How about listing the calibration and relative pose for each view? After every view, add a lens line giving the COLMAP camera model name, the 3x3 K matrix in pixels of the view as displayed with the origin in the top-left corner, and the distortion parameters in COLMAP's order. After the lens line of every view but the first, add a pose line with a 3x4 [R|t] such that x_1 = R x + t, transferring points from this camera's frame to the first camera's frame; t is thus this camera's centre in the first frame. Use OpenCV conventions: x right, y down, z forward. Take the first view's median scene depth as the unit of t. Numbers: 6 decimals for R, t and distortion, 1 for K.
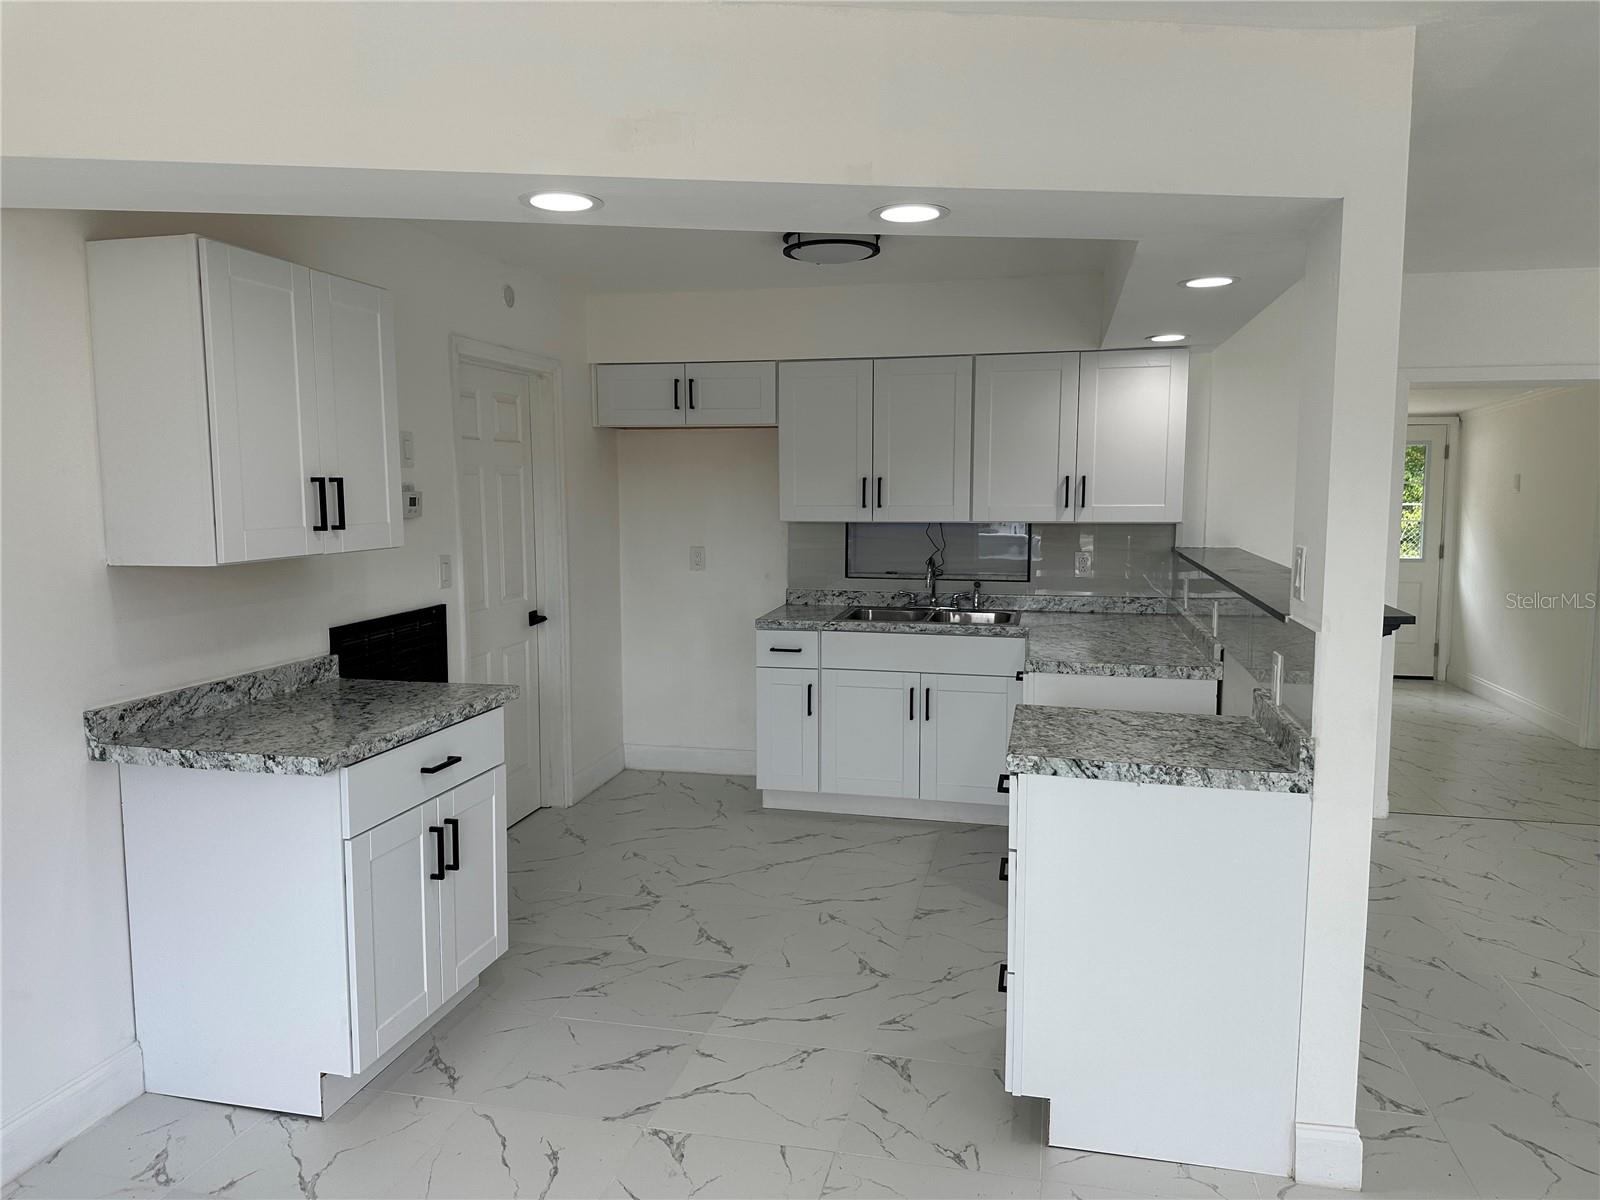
lens RADIAL K [[1109.5, 0, 801.9], [0, 1109.5, 602.3], [0, 0, 1]] dist [0.157649, -0.281958]
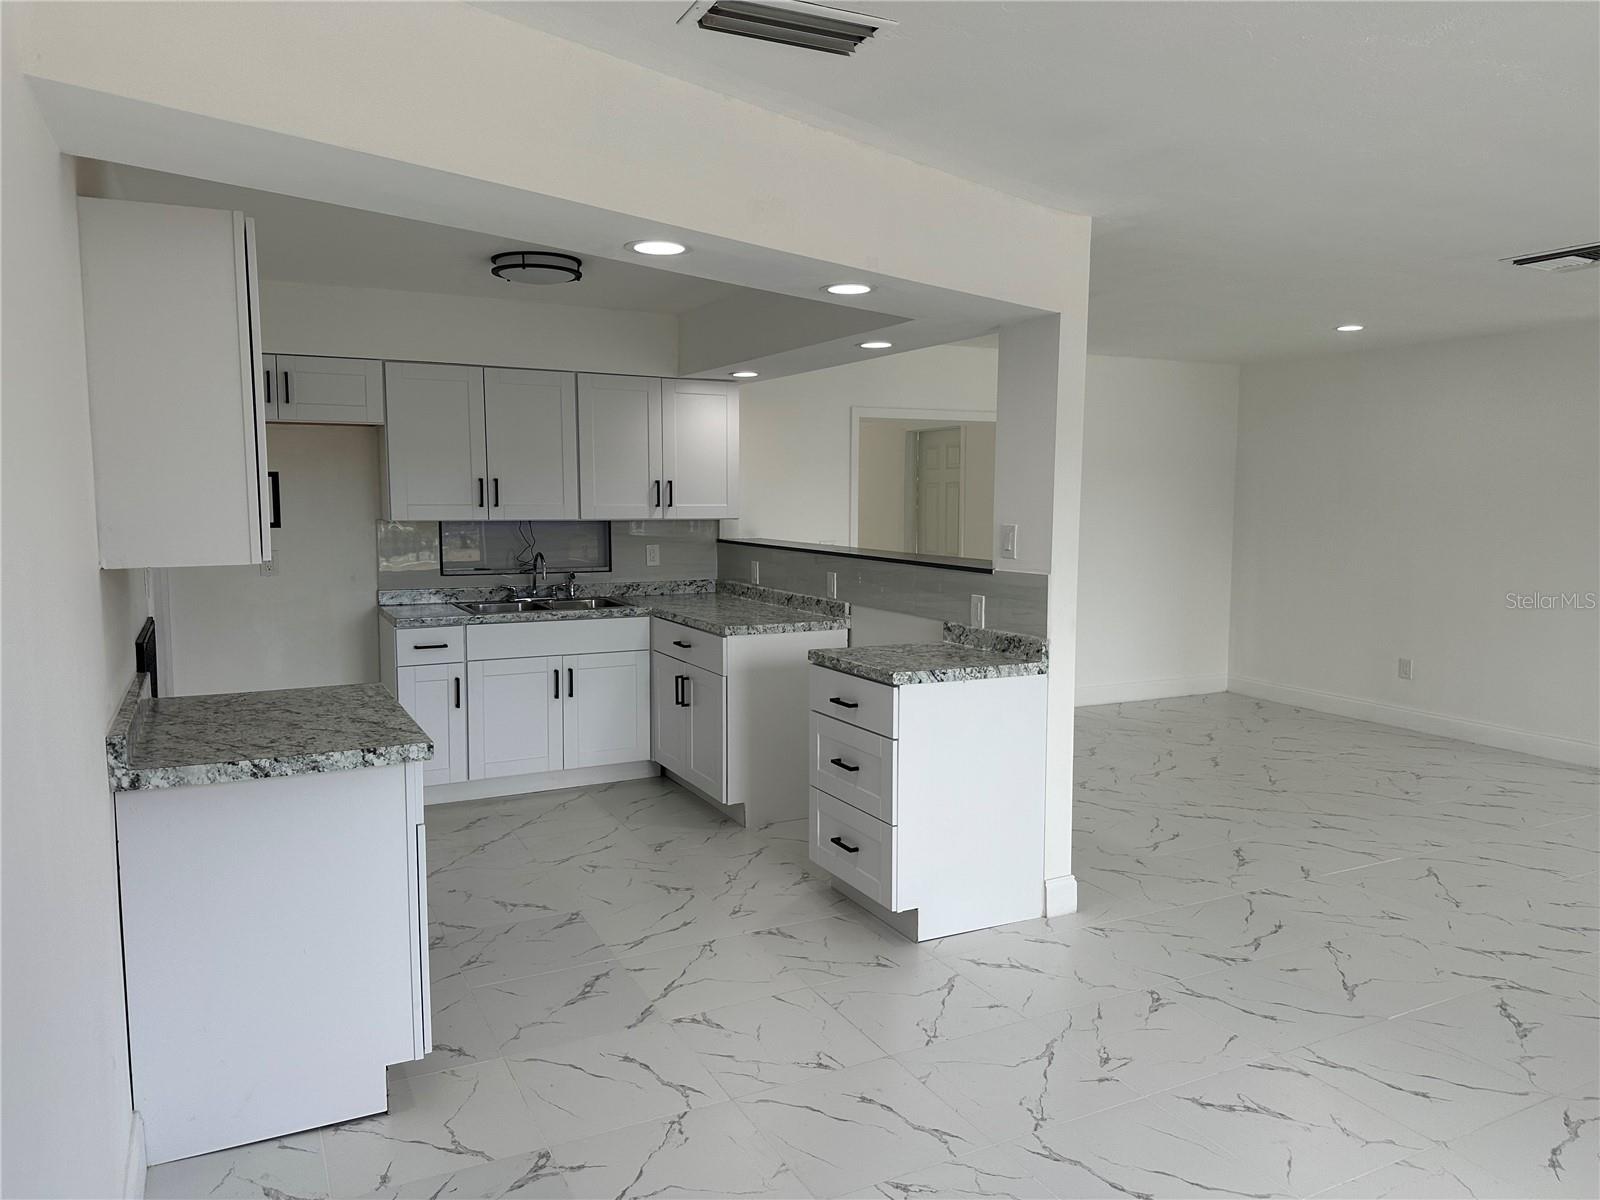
lens RADIAL K [[1109.5, 0, 801.9], [0, 1109.5, 602.3], [0, 0, 1]] dist [0.157649, -0.281958]
pose [[0.762916, -0.061133, 0.643601, -0.554997], [0.065366, 0.997712, 0.017285, 0.009018], [-0.643184, 0.028883, 0.765166, -0.012585]]
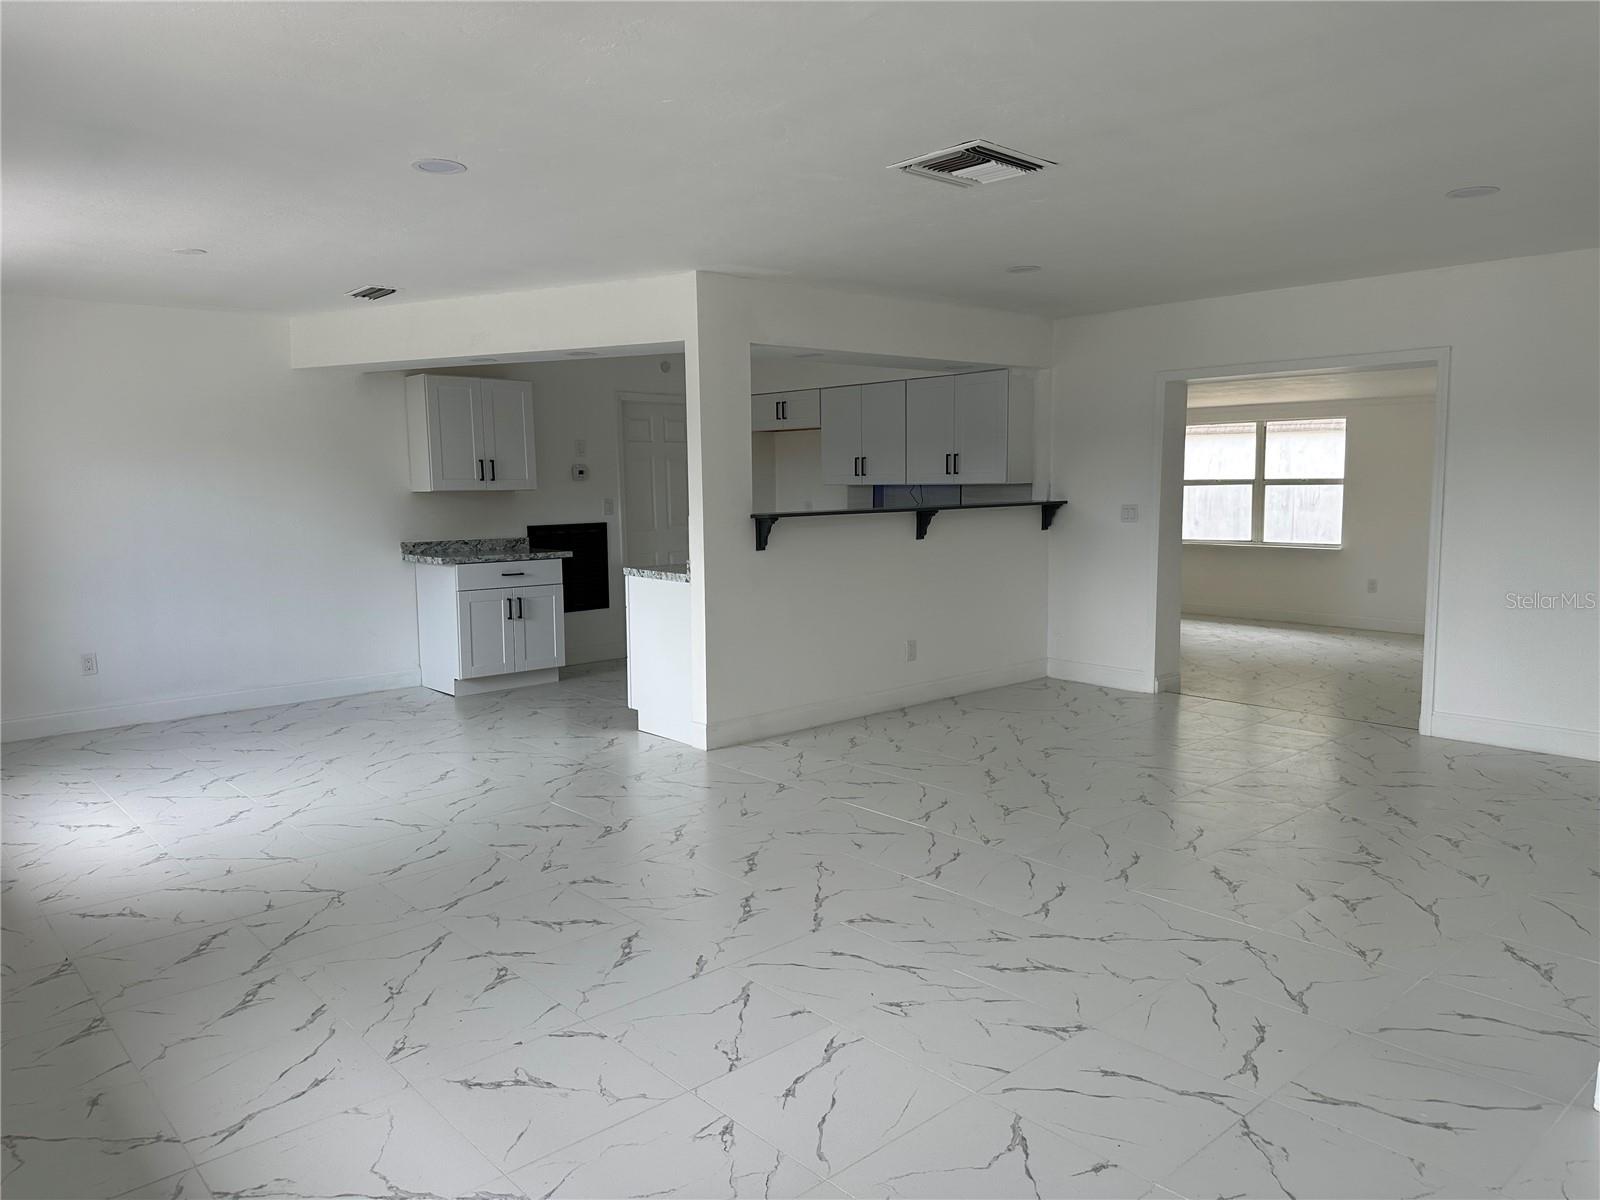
lens RADIAL K [[1114.0, 0, 798.0], [0, 1114.0, 610.0], [0, 0, 1]] dist [0.086722, -0.123775]
pose [[0.817267, 0.058414, -0.573291, 1.297337], [-0.050633, 0.998280, 0.029537, 0.093393], [0.574031, 0.004887, 0.818819, -0.536614]]
